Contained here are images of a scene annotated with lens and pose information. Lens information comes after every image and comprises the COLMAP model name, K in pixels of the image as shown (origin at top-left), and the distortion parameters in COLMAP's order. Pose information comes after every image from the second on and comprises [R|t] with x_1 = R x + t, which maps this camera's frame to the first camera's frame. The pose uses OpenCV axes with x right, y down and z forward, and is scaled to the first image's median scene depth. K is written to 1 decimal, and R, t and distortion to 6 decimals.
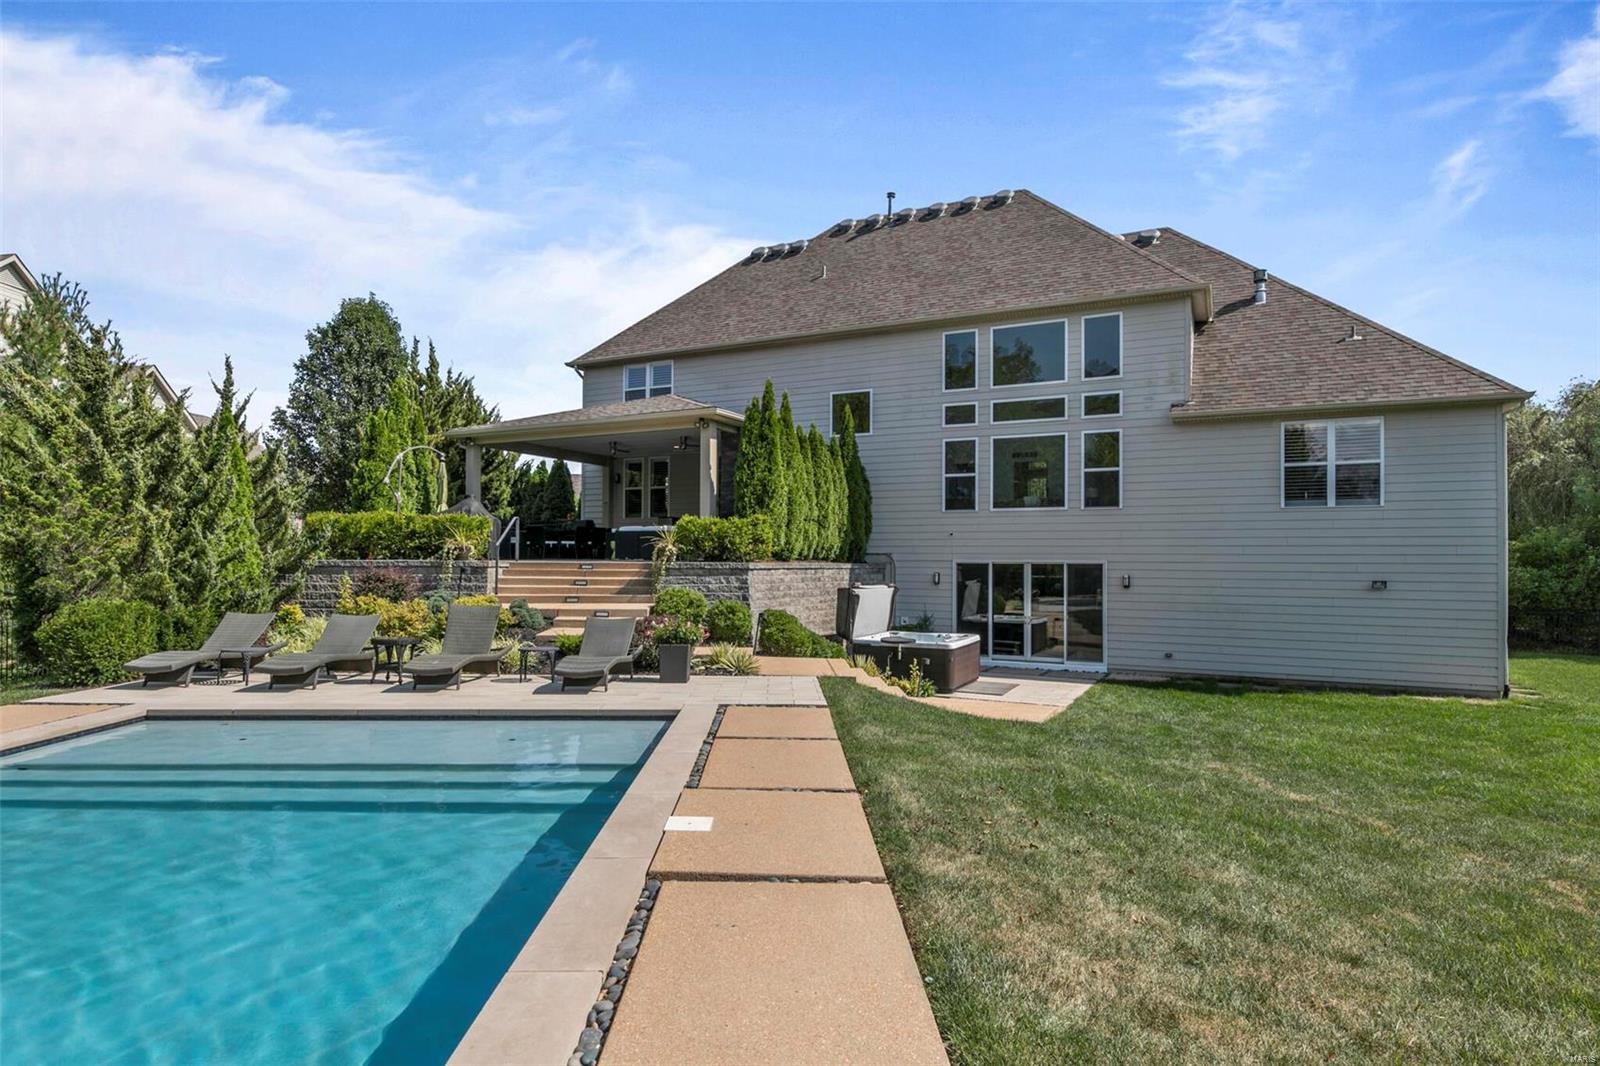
lens RADIAL K [[841.5, 0, 808.8], [0, 841.5, 537.0], [0, 0, 1]] dist [0.003667, -0.000024]
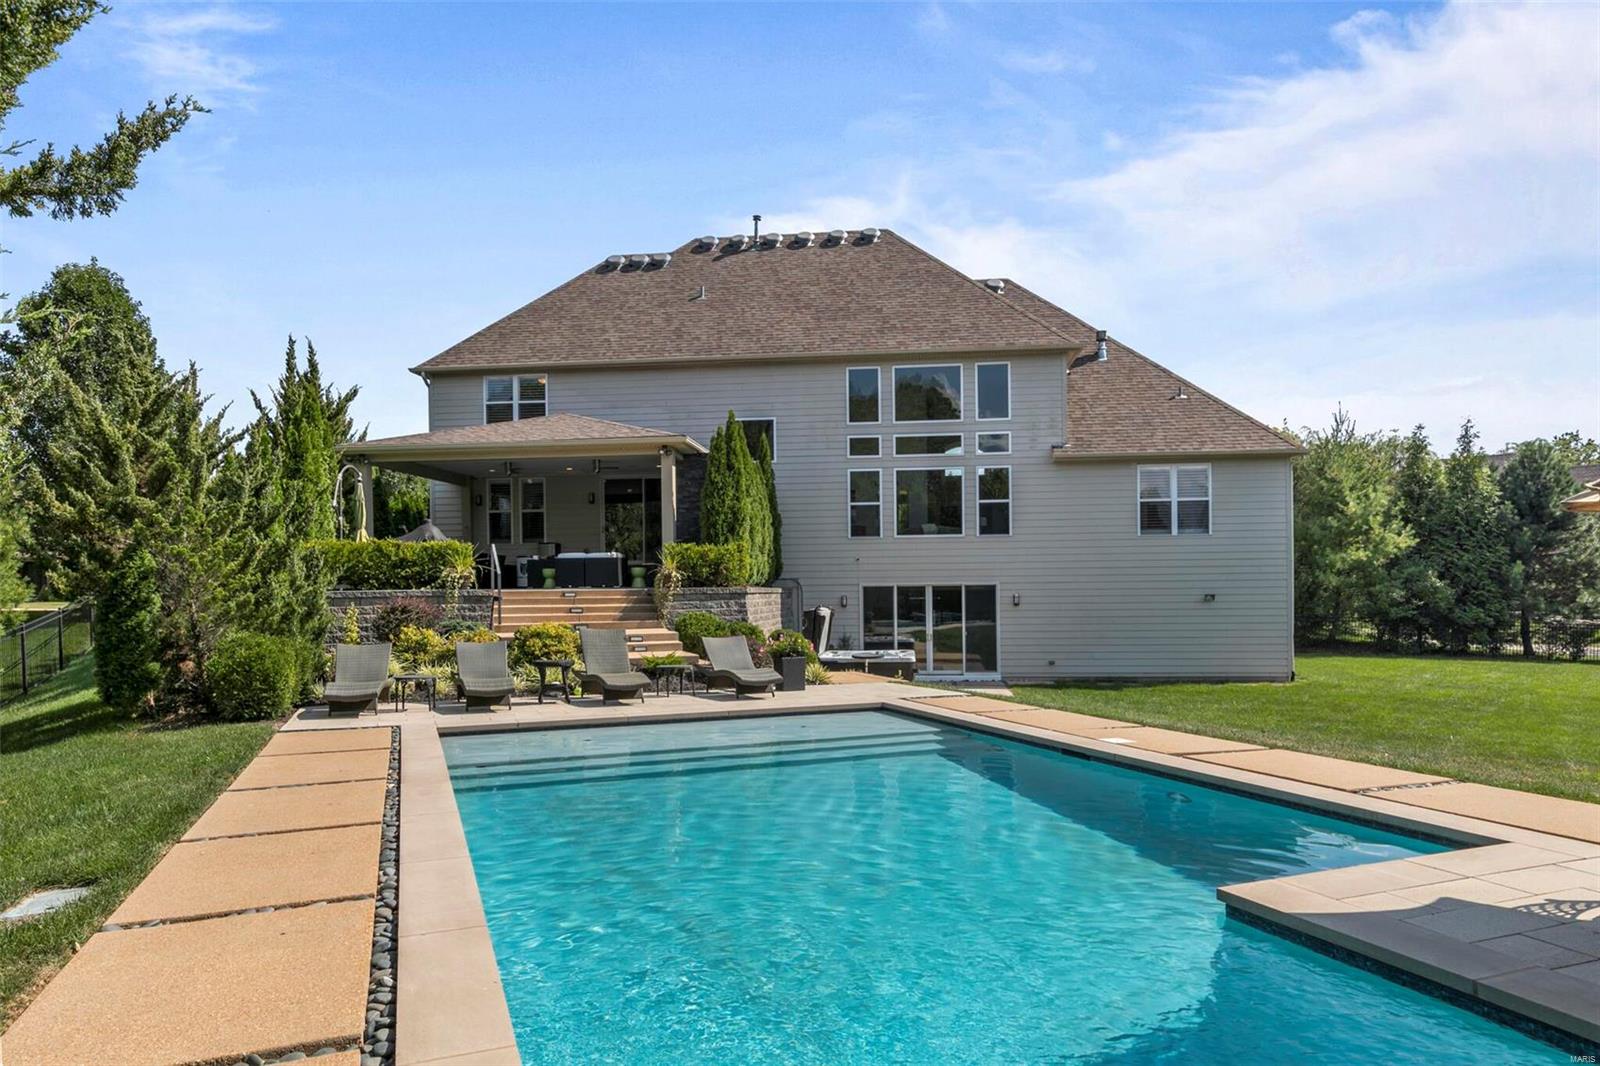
lens RADIAL K [[970.6, 0, 797.3], [0, 970.6, 579.8], [0, 0, 1]] dist [0.001100, 0.000139]
pose [[0.941253, -0.013184, 0.337444, -0.333259], [0.007623, 0.999812, 0.017802, -0.000033], [-0.337615, -0.014184, 0.941177, -0.131389]]
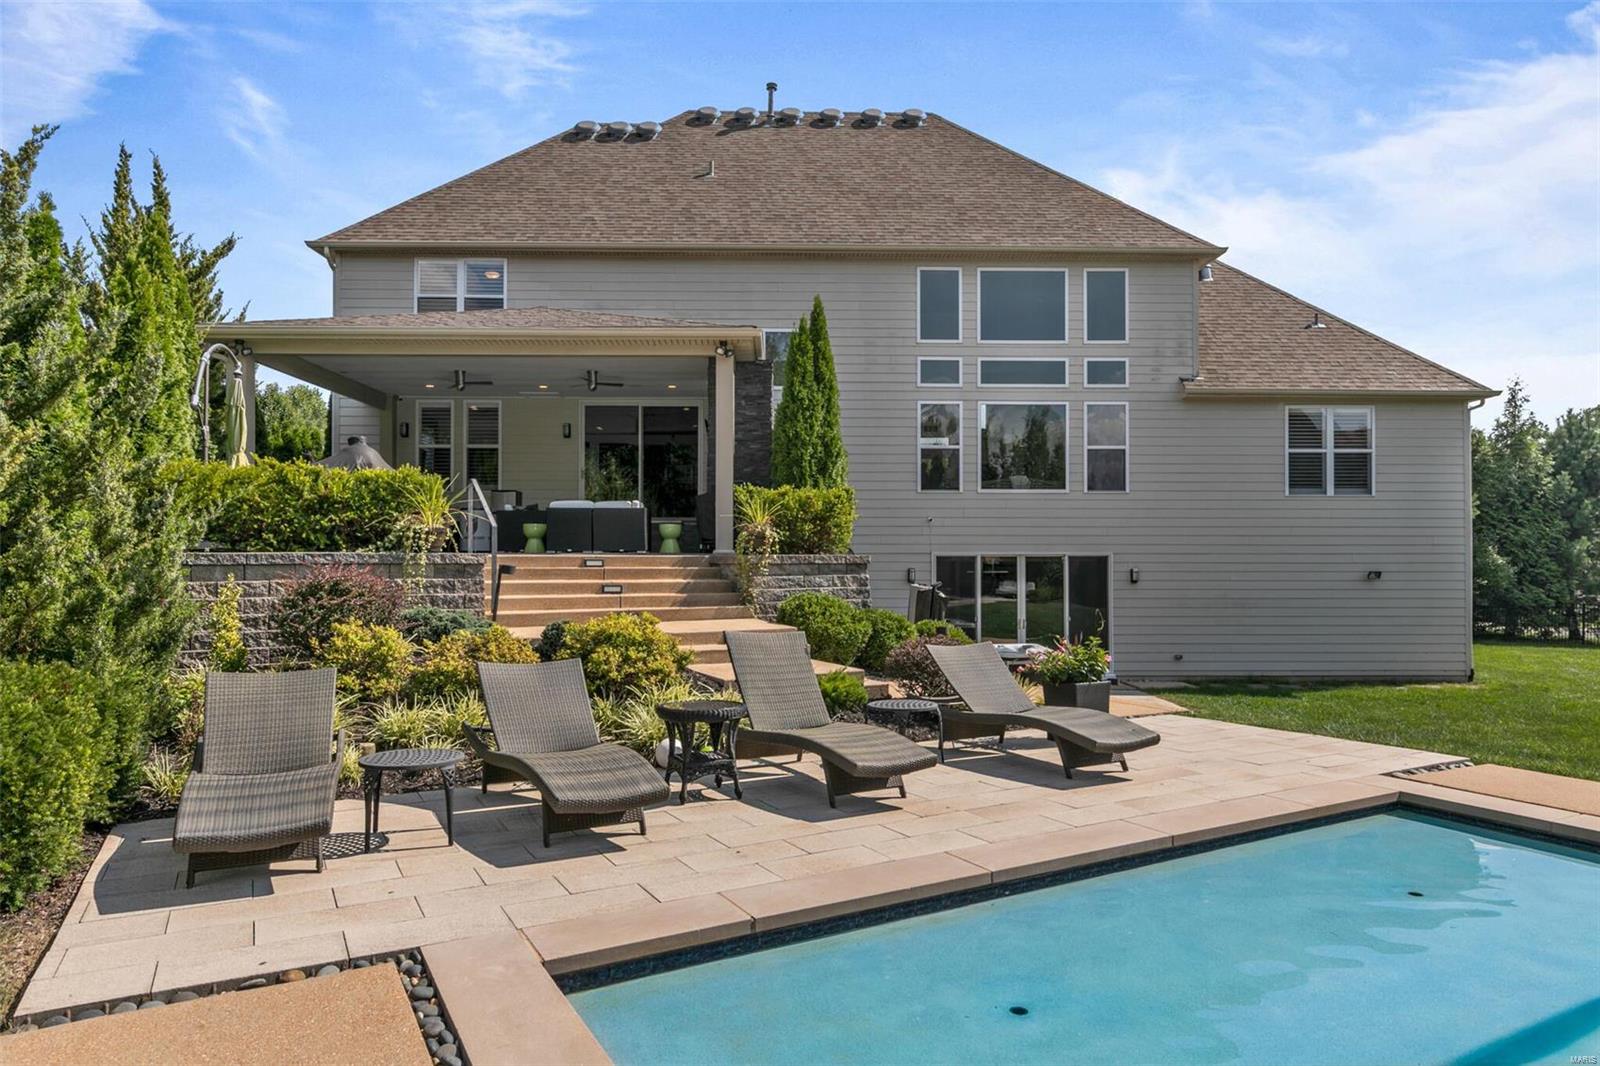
lens RADIAL K [[961.8, 0, 800.0], [0, 961.8, 533.0], [0, 0, 1]] dist [0.001505, 0.000865]
pose [[0.890108, 0.006493, 0.455702, -0.378986], [-0.007313, 0.999973, 0.000035, 0.010217], [-0.455690, -0.003364, 0.890132, 0.257110]]
